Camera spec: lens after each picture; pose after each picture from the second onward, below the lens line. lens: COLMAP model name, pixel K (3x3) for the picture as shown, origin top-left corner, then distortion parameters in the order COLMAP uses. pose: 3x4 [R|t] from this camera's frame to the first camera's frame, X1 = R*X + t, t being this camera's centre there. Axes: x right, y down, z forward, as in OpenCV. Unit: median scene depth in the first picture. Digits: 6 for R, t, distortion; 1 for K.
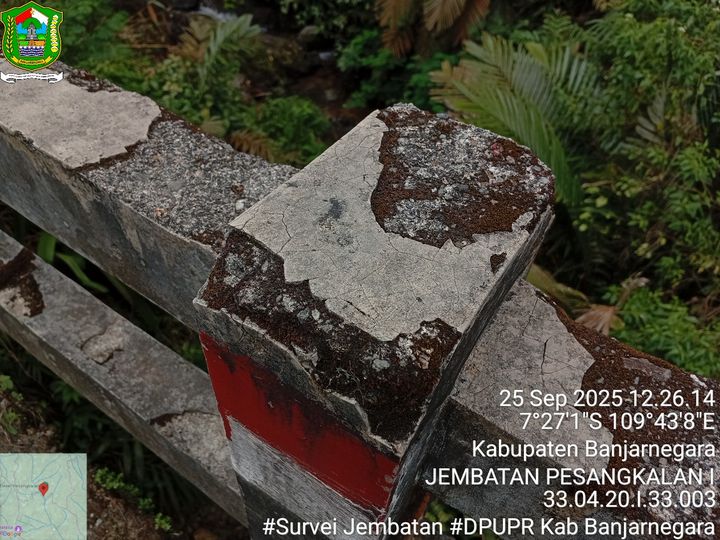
lens RADIAL K [[564.5, 0, 360.0], [0, 564.5, 270.0], [0, 0, 1]] dist [0.055684, -0.144607]
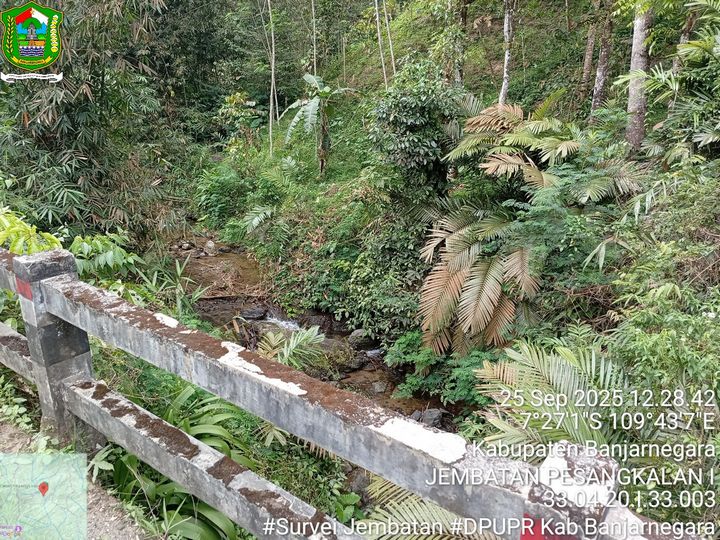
lens RADIAL K [[550.4, 0, 358.9], [0, 550.4, 271.5], [0, 0, 1]] dist [0.109858, -0.238452]
pose [[0.997941, -0.033133, -0.054910, -0.029344], [0.002877, 0.878475, -0.477780, 0.012121], [0.064067, 0.476638, 0.876762, -0.075776]]
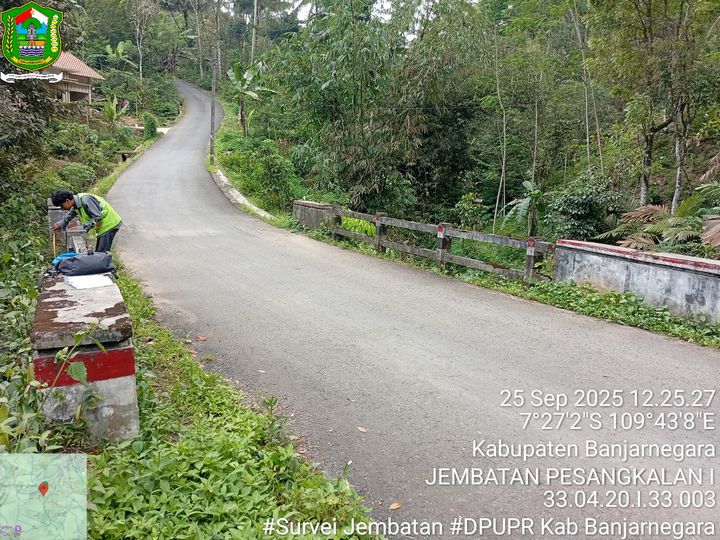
lens RADIAL K [[550.4, 0, 358.9], [0, 550.4, 271.5], [0, 0, 1]] dist [0.109858, -0.238452]
pose [[0.885201, 0.045173, -0.463011, 0.322528], [-0.328728, 0.764985, -0.553838, 0.629995], [0.329178, 0.642462, 0.692015, -0.608259]]
